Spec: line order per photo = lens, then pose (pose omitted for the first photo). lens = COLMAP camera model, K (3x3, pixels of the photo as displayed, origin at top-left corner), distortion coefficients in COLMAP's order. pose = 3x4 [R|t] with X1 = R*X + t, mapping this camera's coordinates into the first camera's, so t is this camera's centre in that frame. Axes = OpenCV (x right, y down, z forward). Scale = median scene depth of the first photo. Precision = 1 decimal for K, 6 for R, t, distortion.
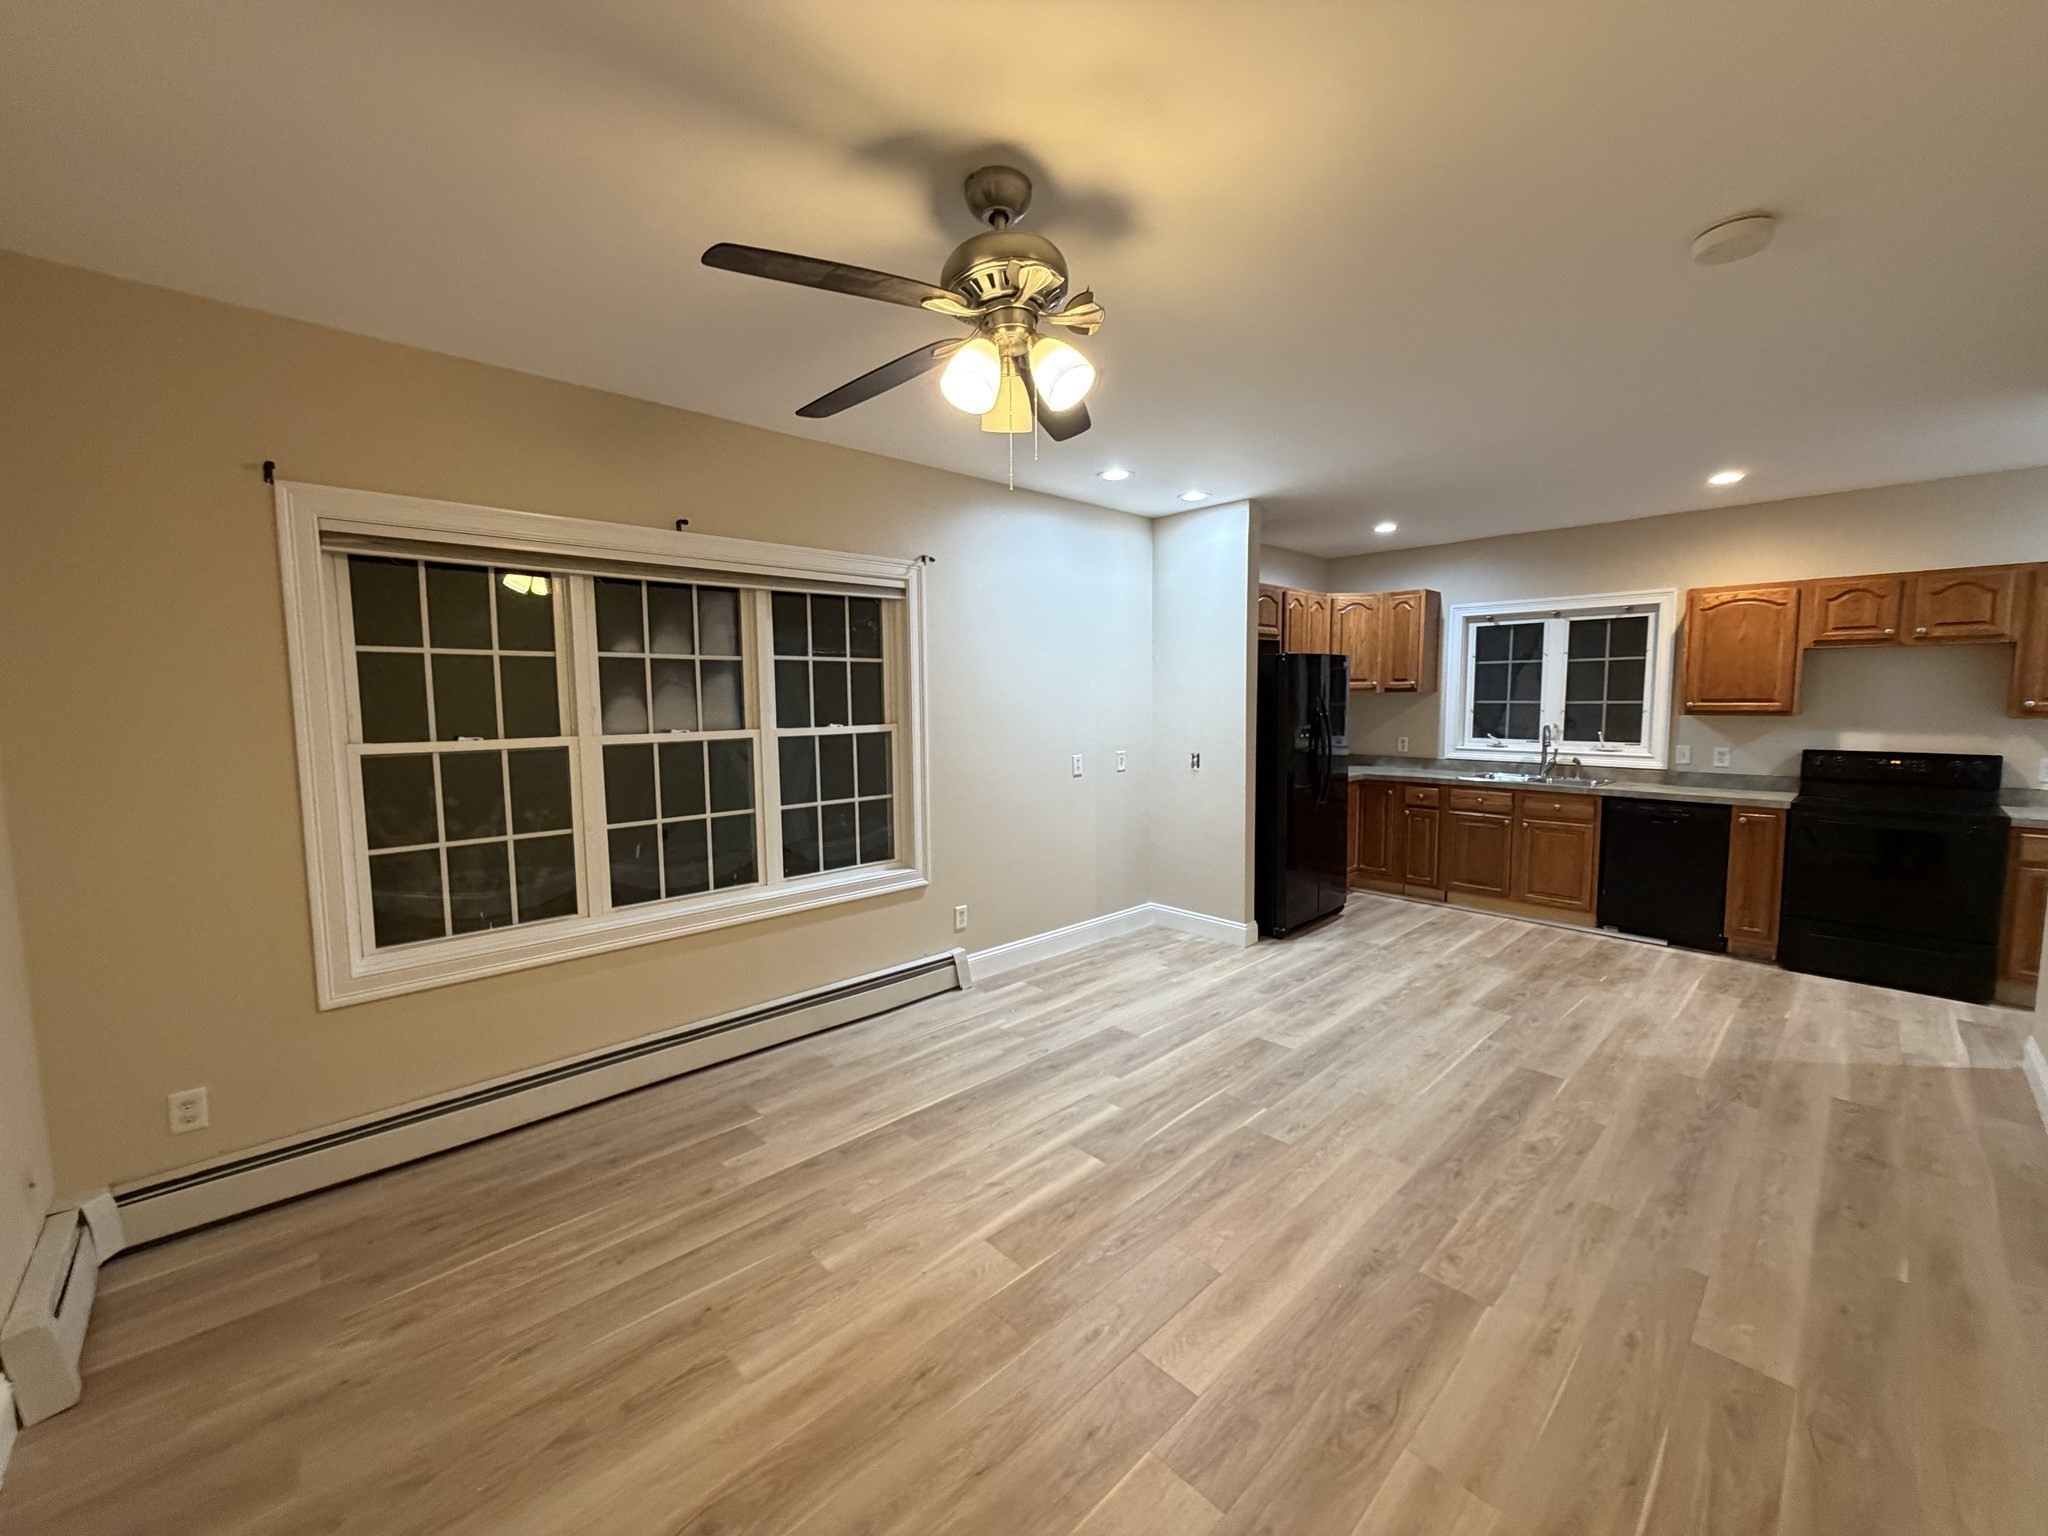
lens RADIAL K [[817.1, 0, 1024.0], [0, 817.1, 768.0], [0, 0, 1]] dist [0.001095, -0.000182]
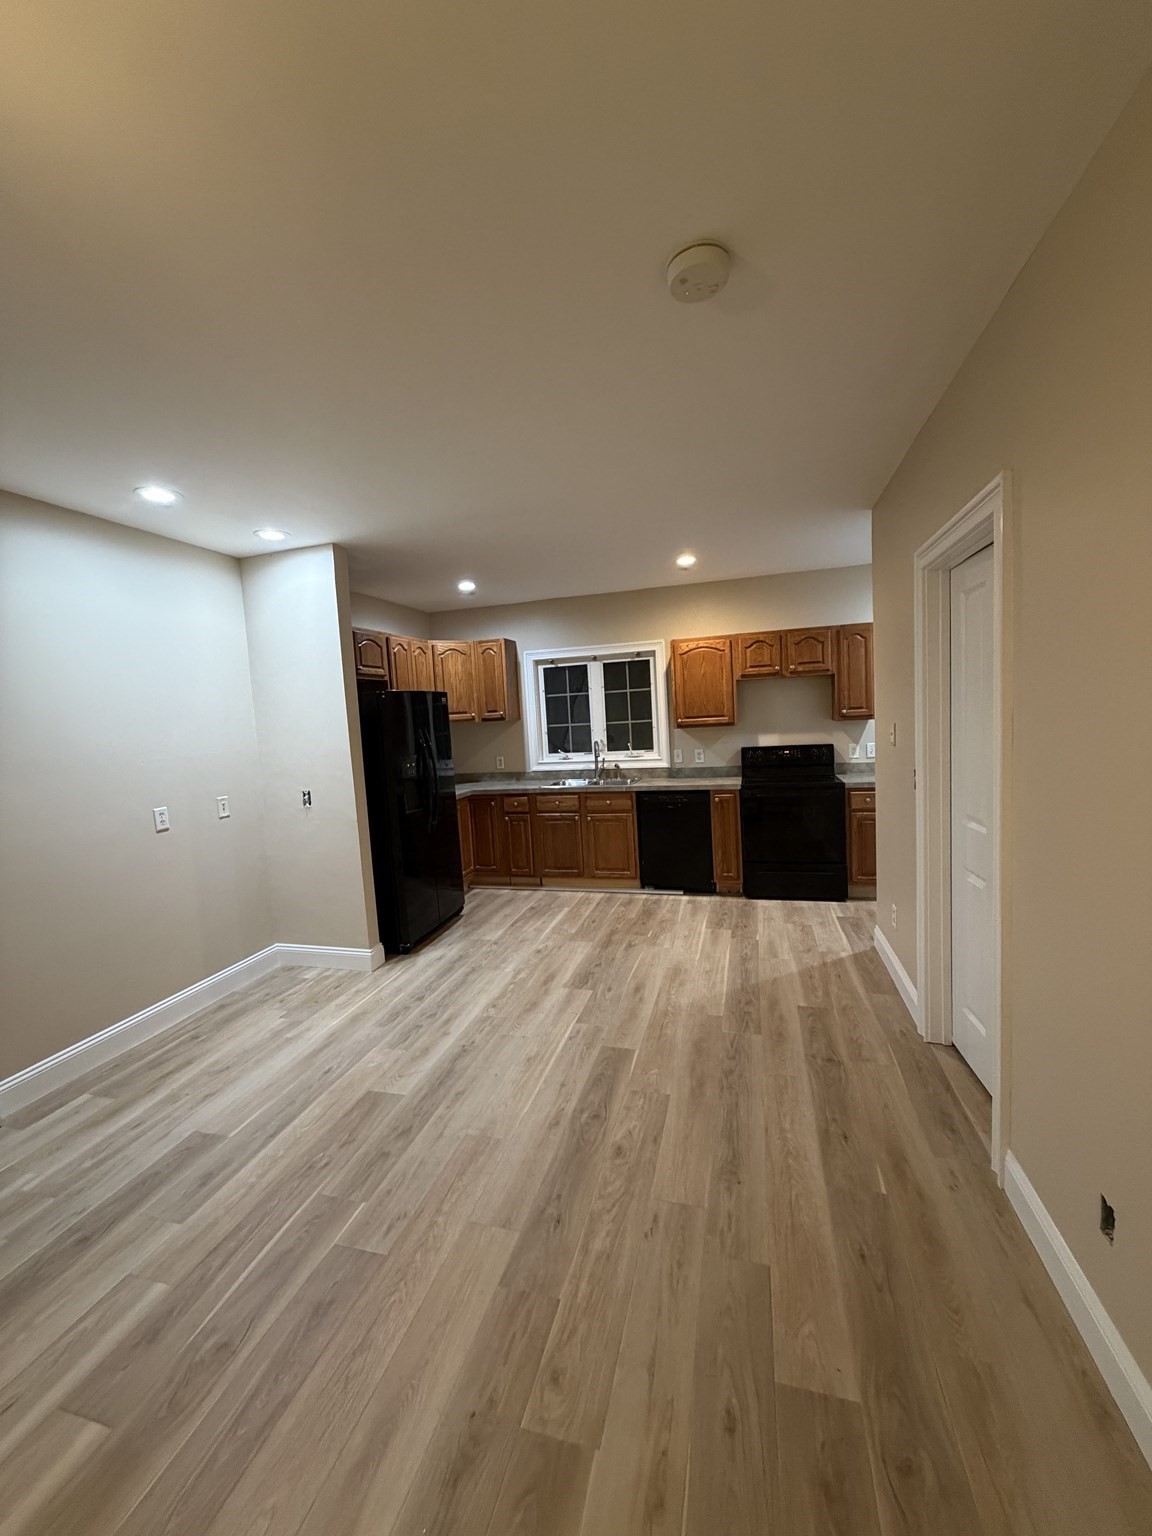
lens RADIAL K [[612.8, 0, 573.4], [0, 612.8, 761.7], [0, 0, 1]] dist [0.001095, -0.000182]
pose [[0.861787, -0.078780, 0.501116, 0.138305], [0.094422, 0.995515, -0.005877, -0.021900], [-0.498405, 0.052381, 0.865360, 0.205527]]
